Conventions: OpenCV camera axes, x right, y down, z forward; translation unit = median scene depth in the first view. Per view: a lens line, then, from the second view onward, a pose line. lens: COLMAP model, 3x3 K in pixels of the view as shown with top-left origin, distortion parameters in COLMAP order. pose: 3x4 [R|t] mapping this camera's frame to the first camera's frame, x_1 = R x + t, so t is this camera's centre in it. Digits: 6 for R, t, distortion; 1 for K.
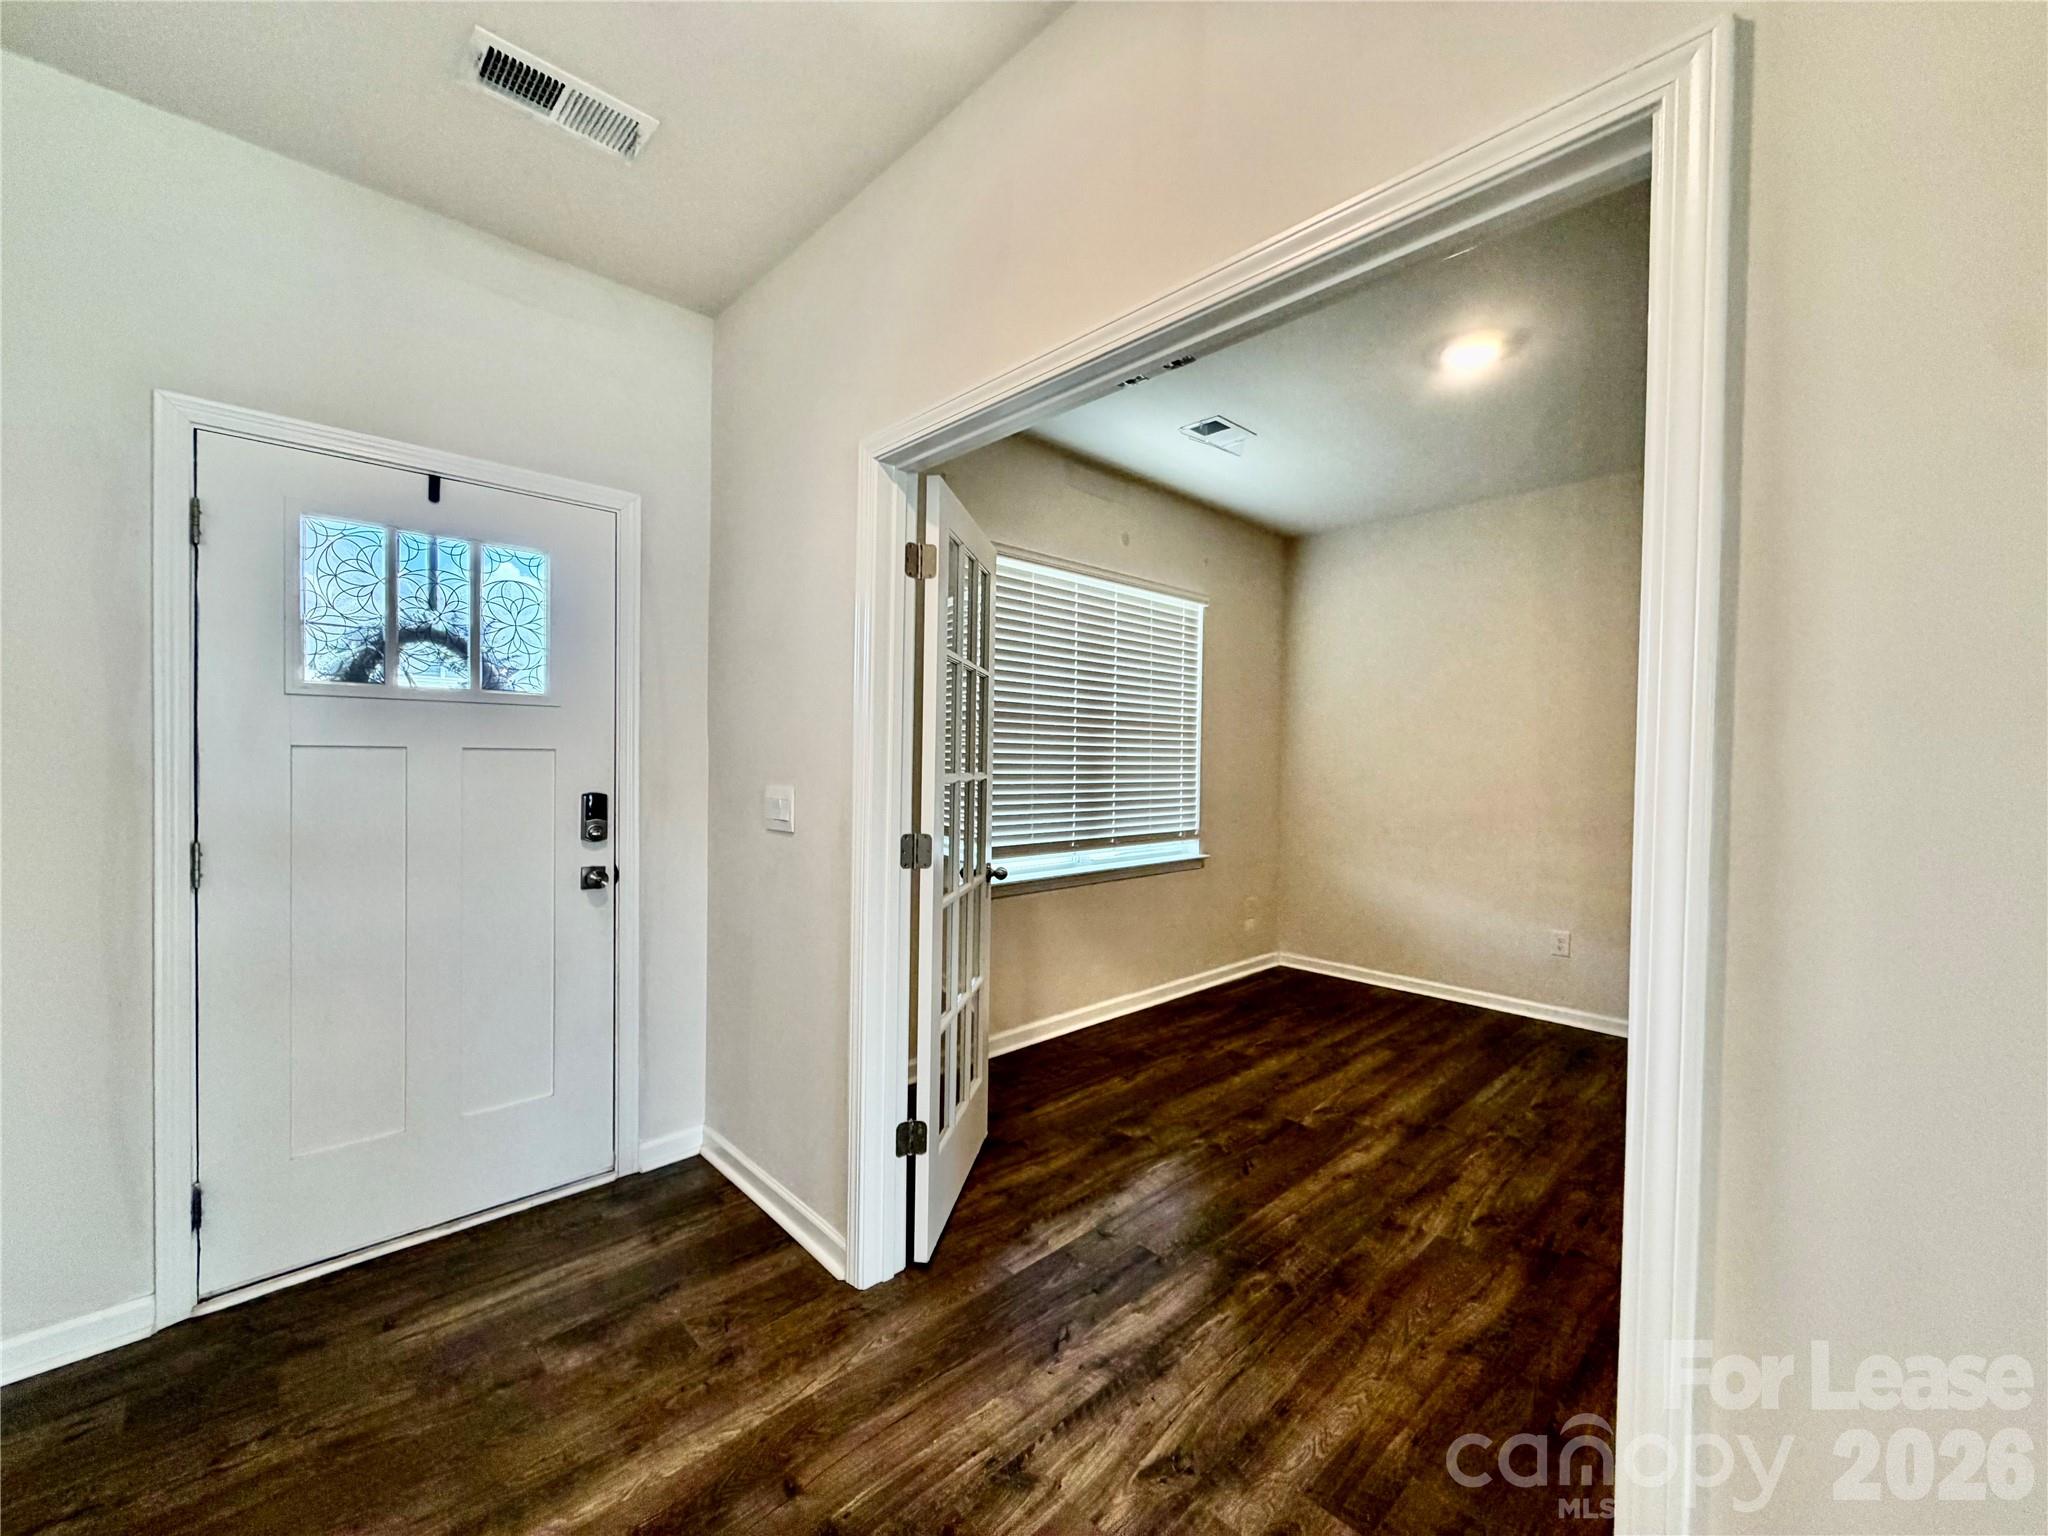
lens RADIAL K [[827.8, 0, 1022.6], [0, 827.8, 769.7], [0, 0, 1]] dist [0.003537, -0.000219]
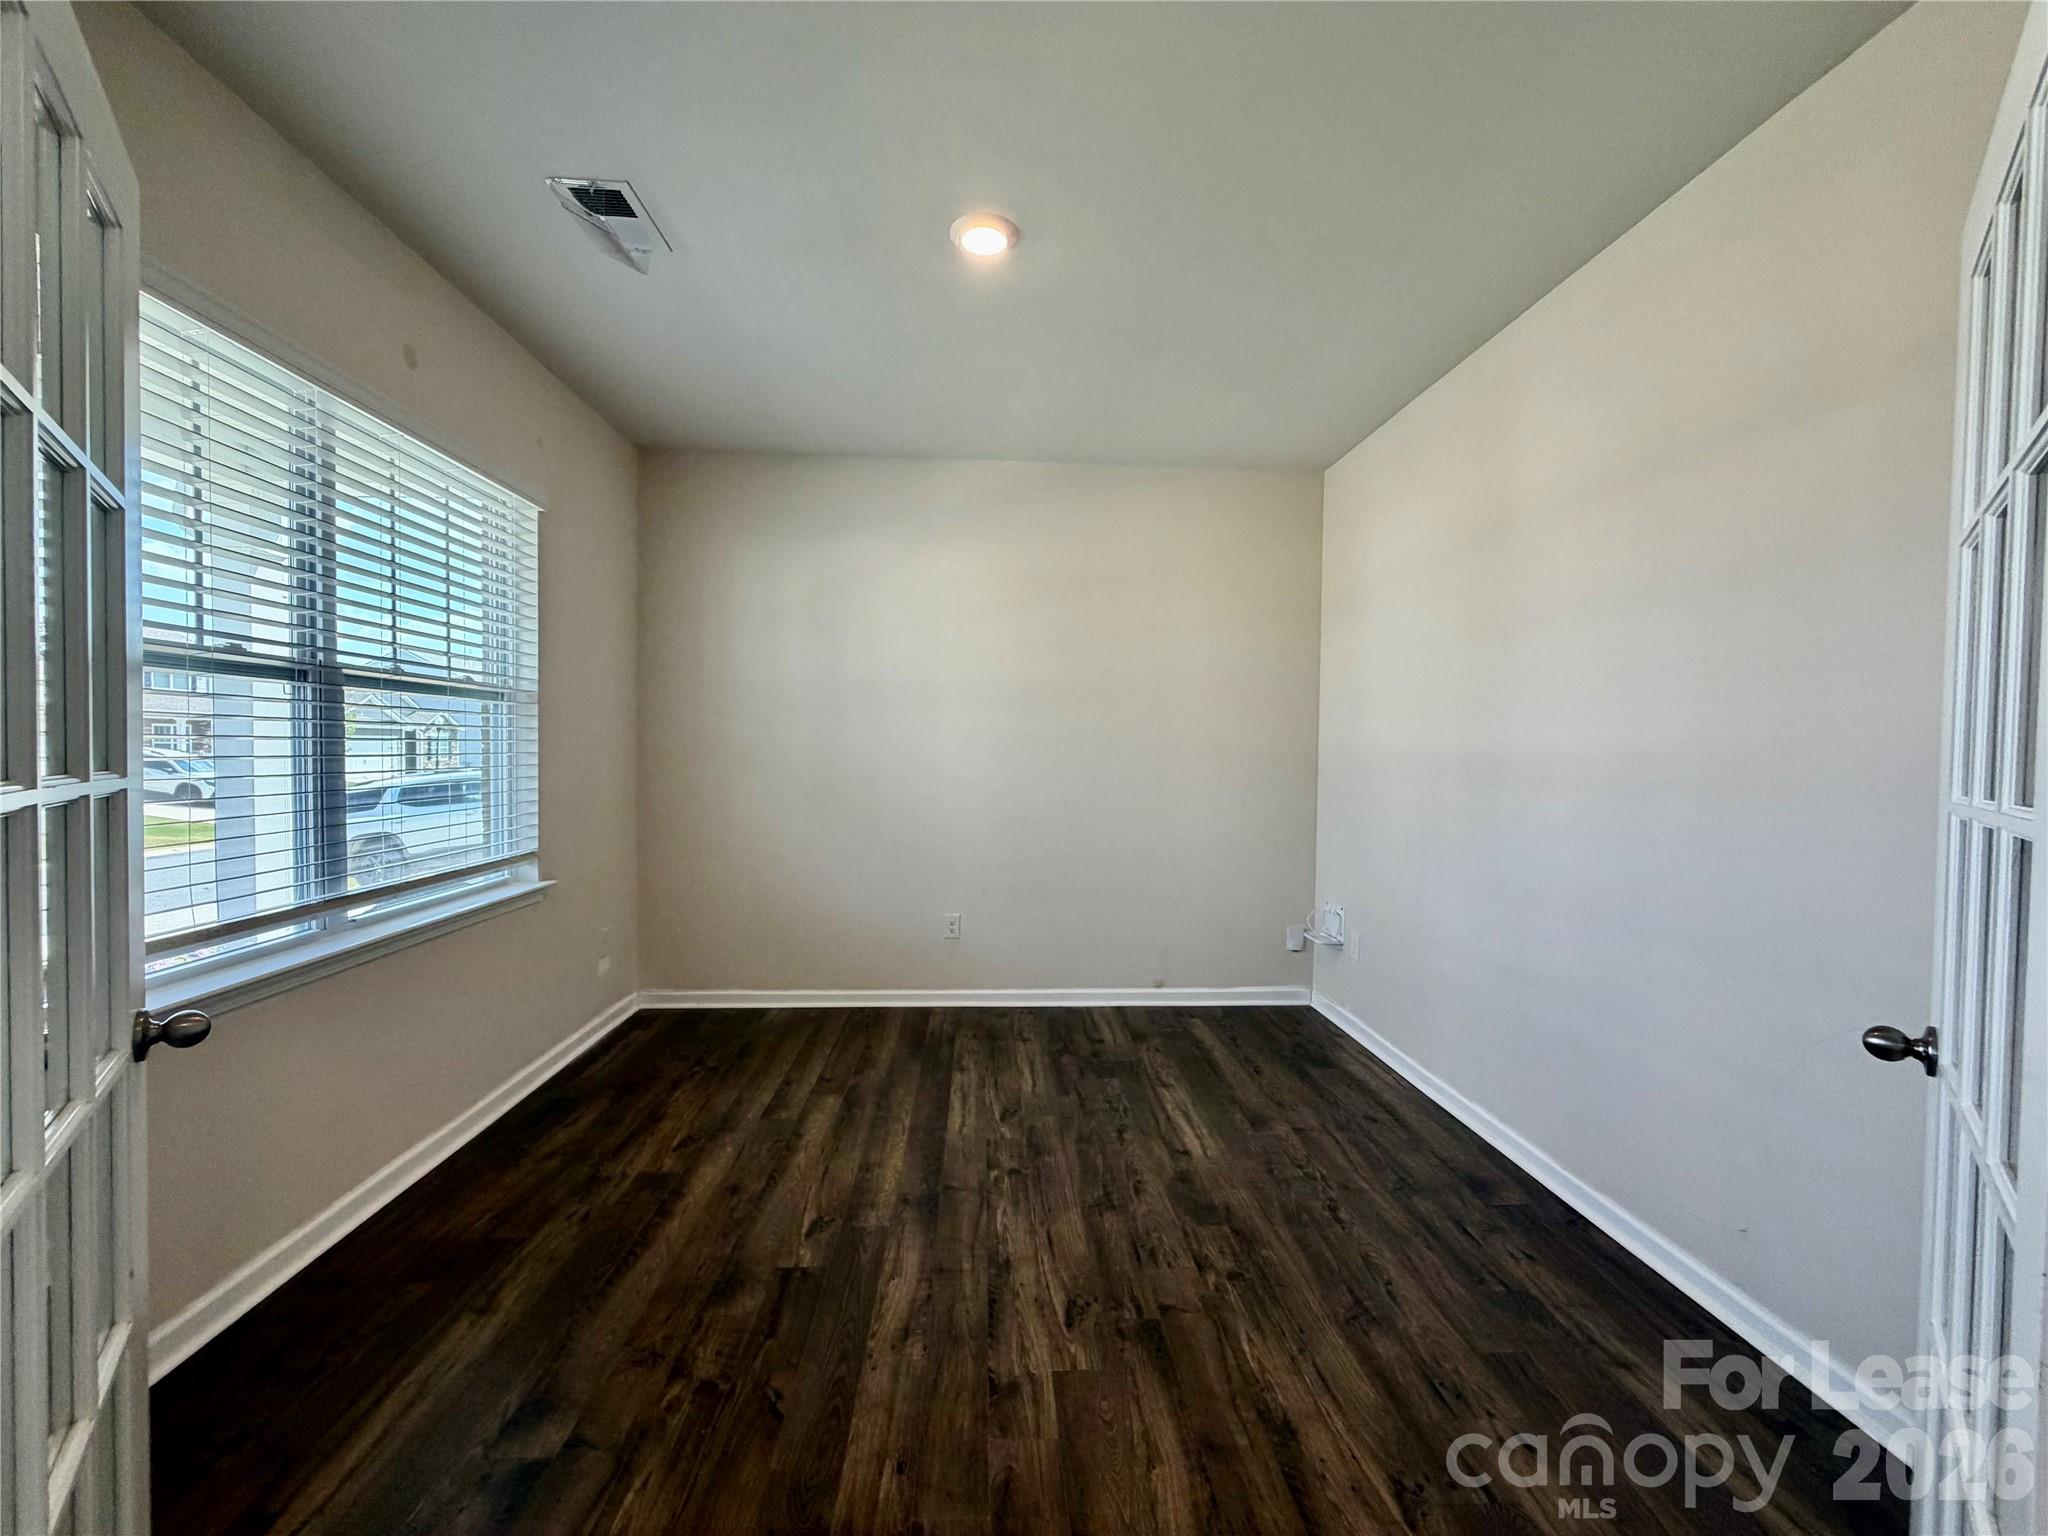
lens RADIAL K [[827.8, 0, 1016.5], [0, 827.8, 768.8], [0, 0, 1]] dist [0.003537, -0.000219]
pose [[0.657755, -0.026923, 0.752751, -0.049286], [0.011175, 0.999600, 0.025987, -0.003106], [-0.753149, -0.008682, 0.657792, 0.373086]]
